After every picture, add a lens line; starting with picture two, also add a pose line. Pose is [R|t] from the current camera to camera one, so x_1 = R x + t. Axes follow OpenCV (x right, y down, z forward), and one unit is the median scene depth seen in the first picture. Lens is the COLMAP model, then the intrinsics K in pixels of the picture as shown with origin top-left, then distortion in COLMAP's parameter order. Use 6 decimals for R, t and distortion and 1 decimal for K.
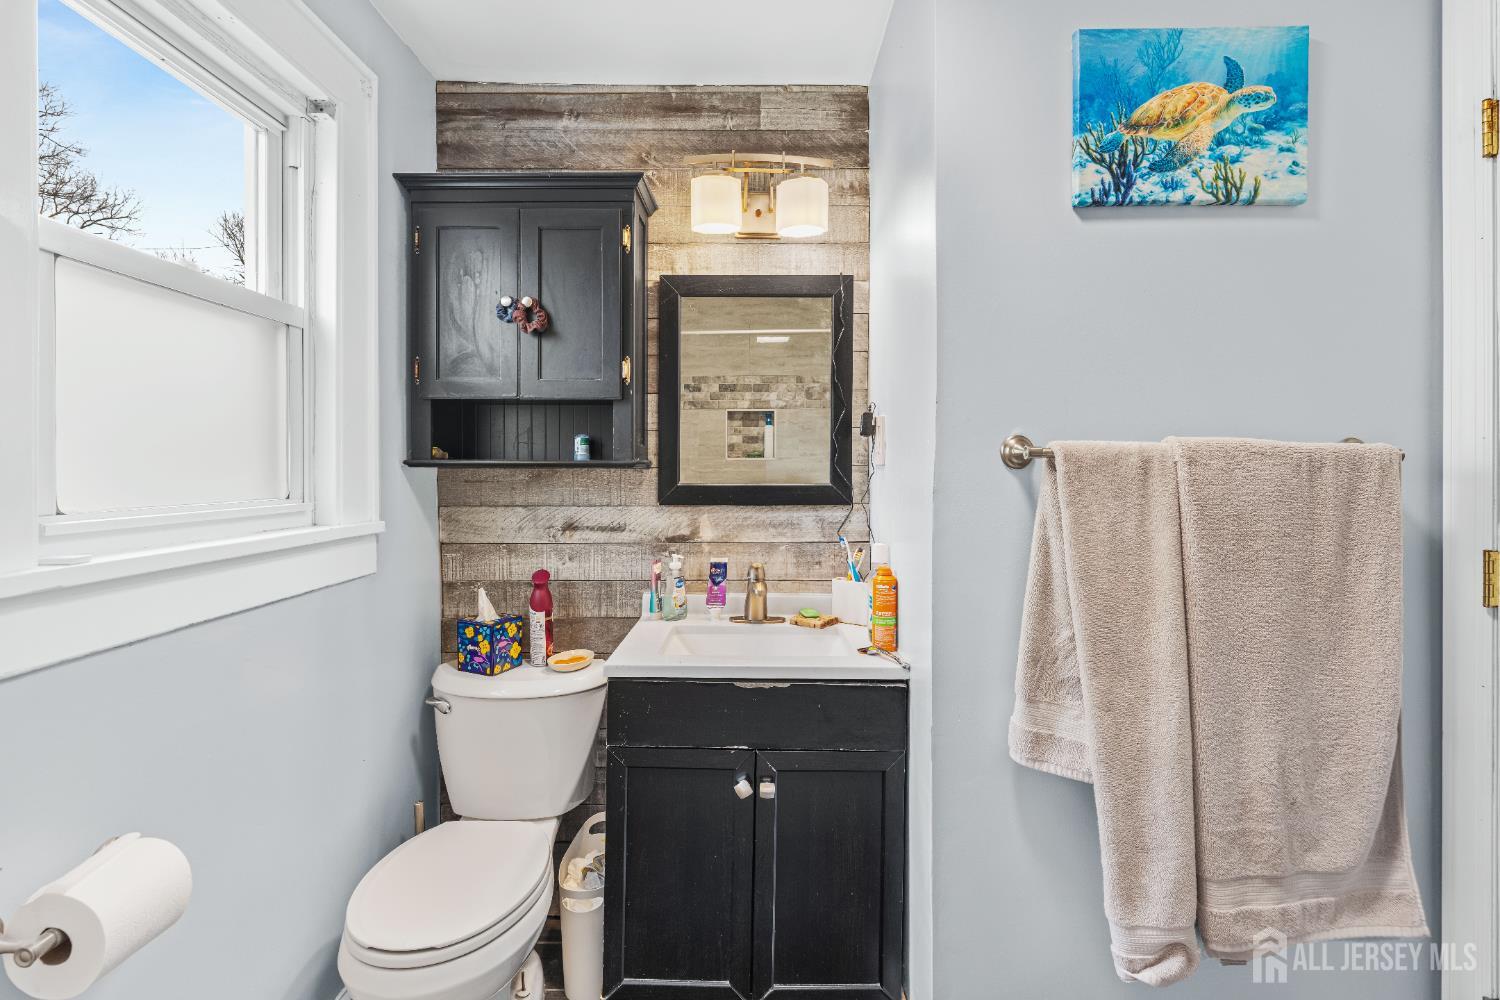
lens RADIAL K [[673.2, 0, 750.9], [0, 673.2, 468.9], [0, 0, 1]] dist [0.000842, 0.000142]
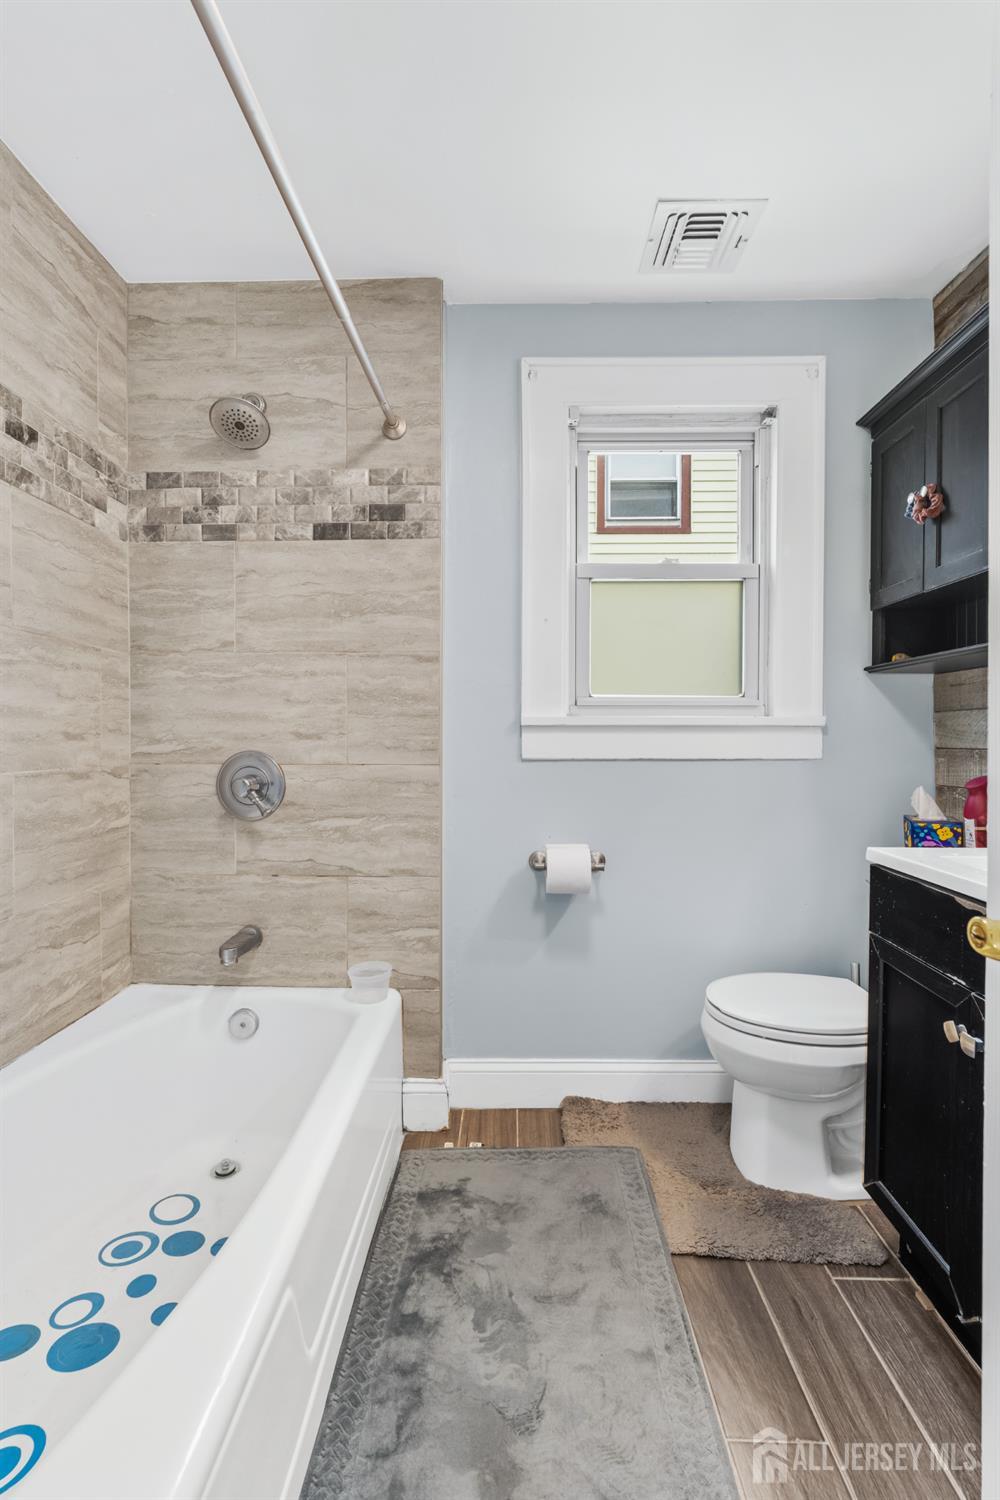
lens RADIAL K [[687.4, 0, 500.0], [0, 687.4, 750.0], [0, 0, 1]] dist [-0.001466, -0.000098]
pose [[-0.007951, 0.026134, -0.999627, 0.672983], [-0.011347, 0.999592, 0.026223, 0.106675], [0.999904, 0.011551, -0.007651, 0.386667]]
